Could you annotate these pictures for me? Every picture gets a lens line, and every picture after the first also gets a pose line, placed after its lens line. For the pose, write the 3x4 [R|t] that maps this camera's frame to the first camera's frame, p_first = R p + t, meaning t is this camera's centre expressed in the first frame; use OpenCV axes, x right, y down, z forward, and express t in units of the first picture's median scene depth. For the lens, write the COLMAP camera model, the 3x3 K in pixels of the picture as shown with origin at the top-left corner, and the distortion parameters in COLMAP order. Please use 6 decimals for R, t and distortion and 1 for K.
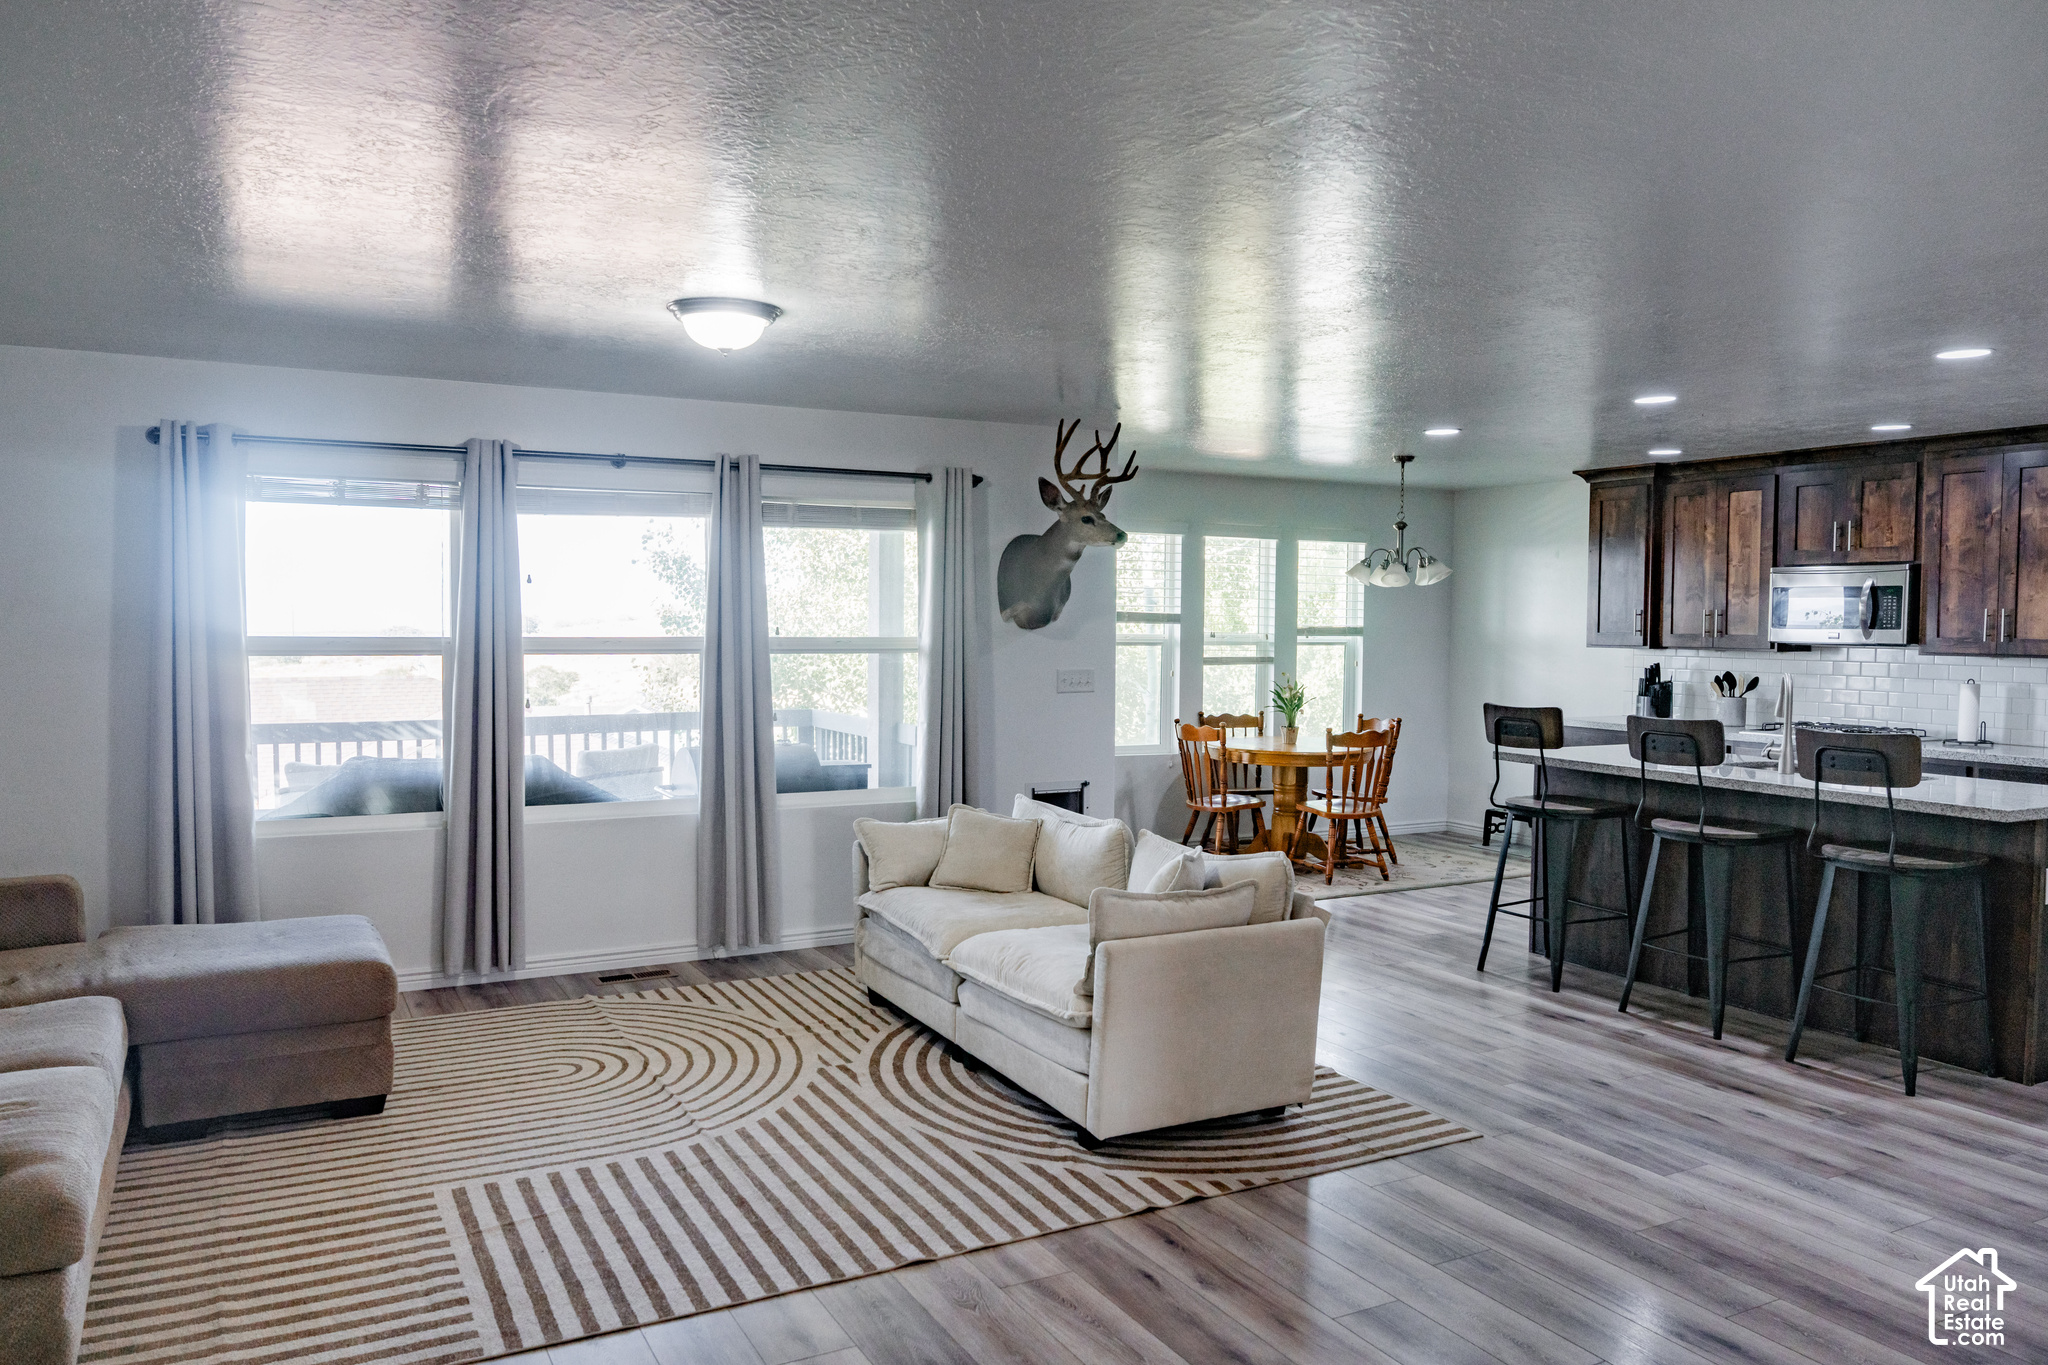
lens RADIAL K [[1435.5, 0, 1024.0], [0, 1435.5, 682.5], [0, 0, 1]] dist [-0.001897, -0.005888]
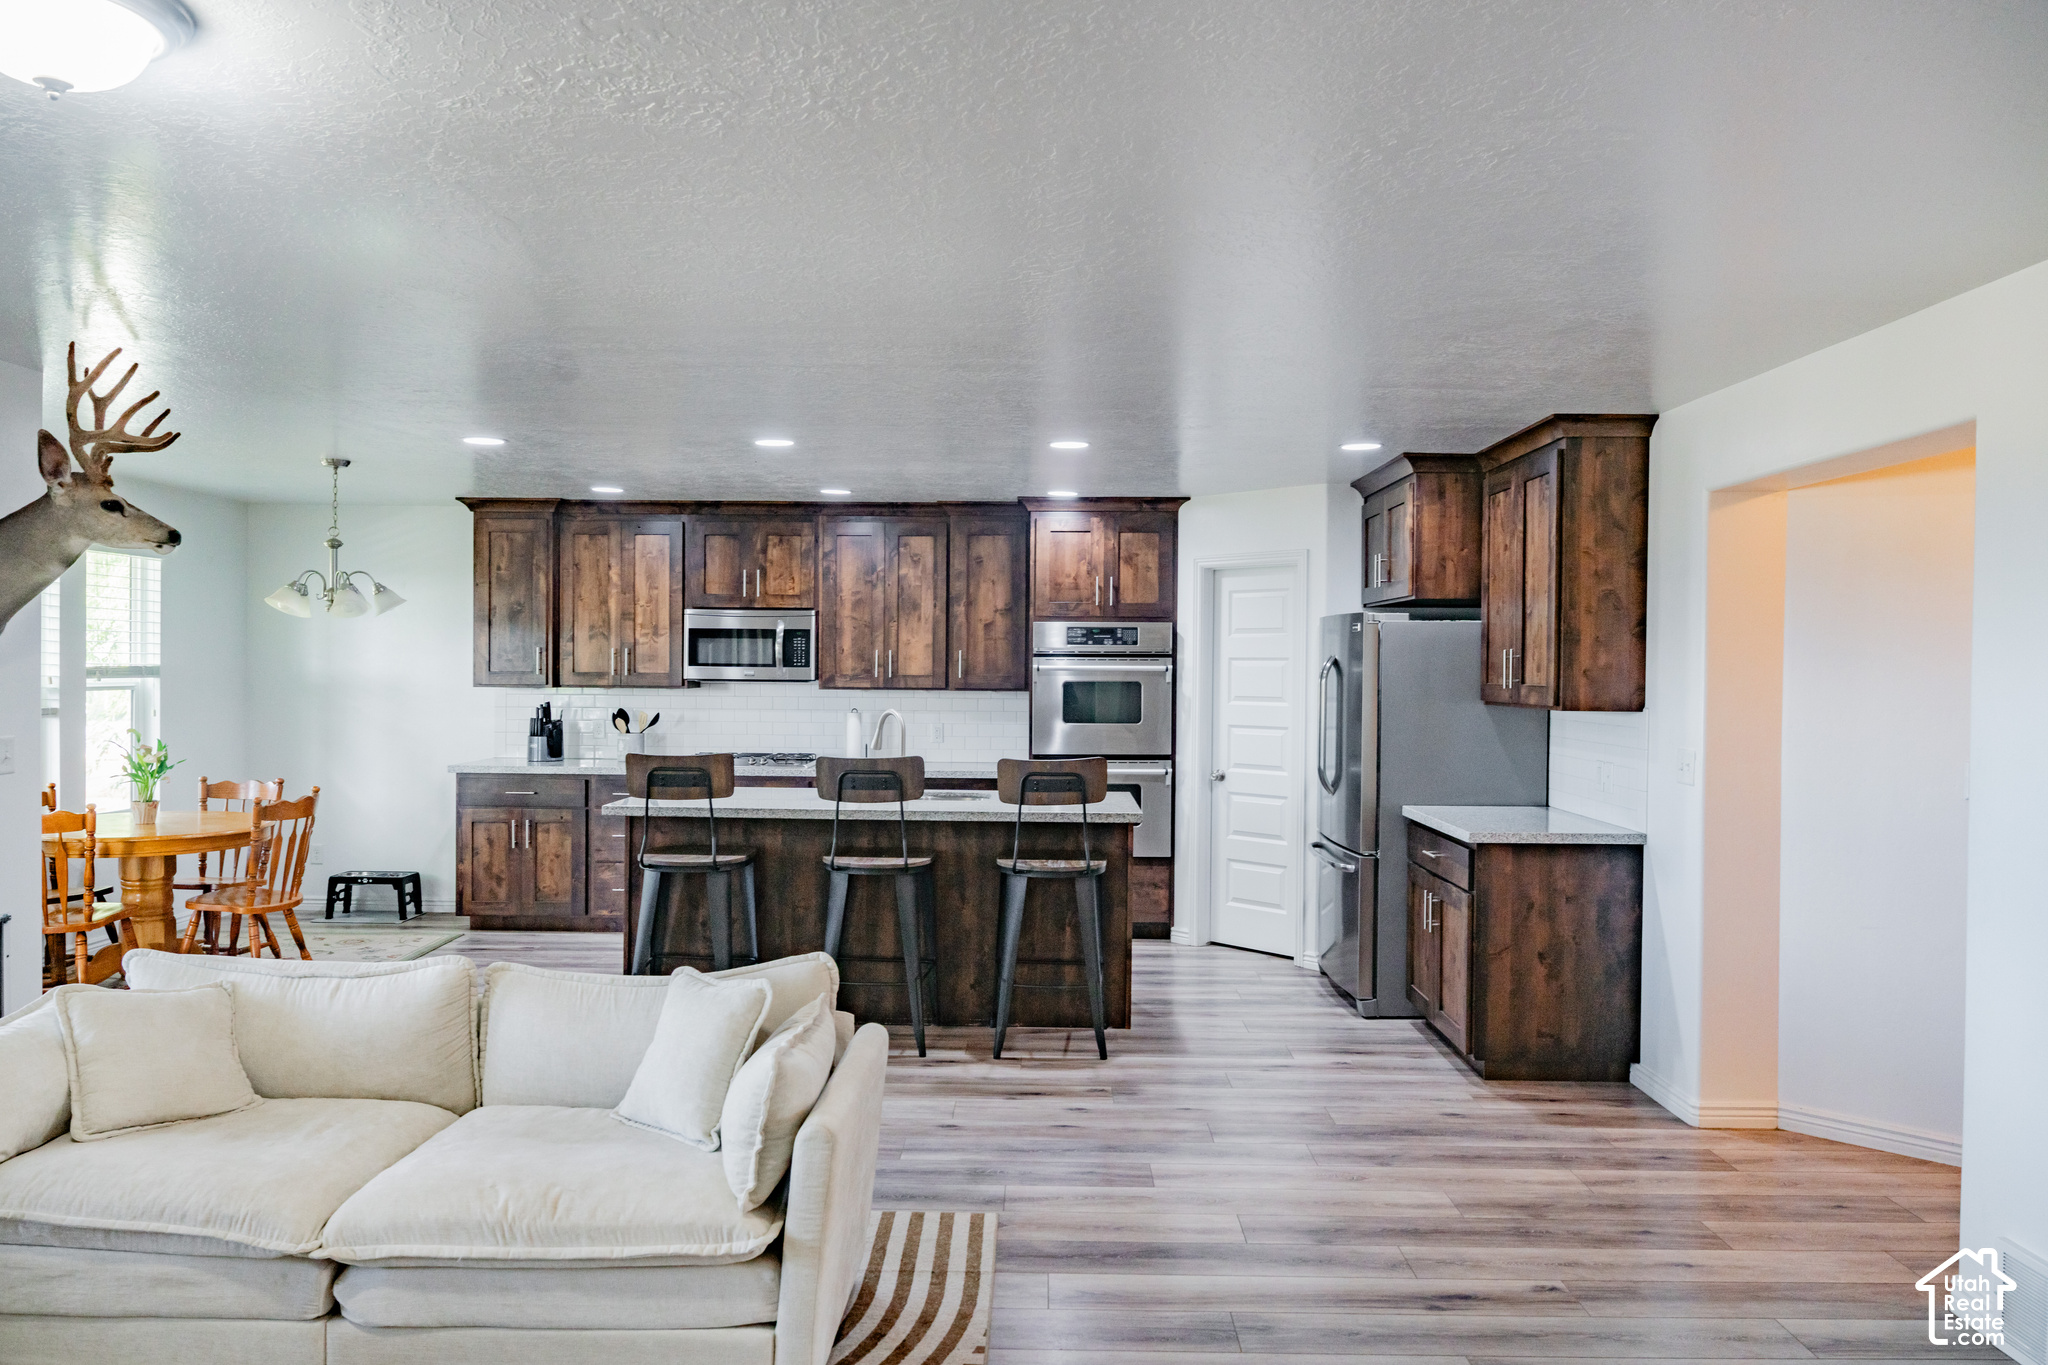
lens RADIAL K [[1382.6, 0, 997.3], [0, 1382.6, 672.8], [0, 0, 1]] dist [0.004659, -0.020261]
pose [[0.484538, -0.009936, 0.874714, -0.277428], [0.033952, 0.999396, -0.007455, -0.018785], [-0.874111, 0.033311, 0.484582, 0.324027]]
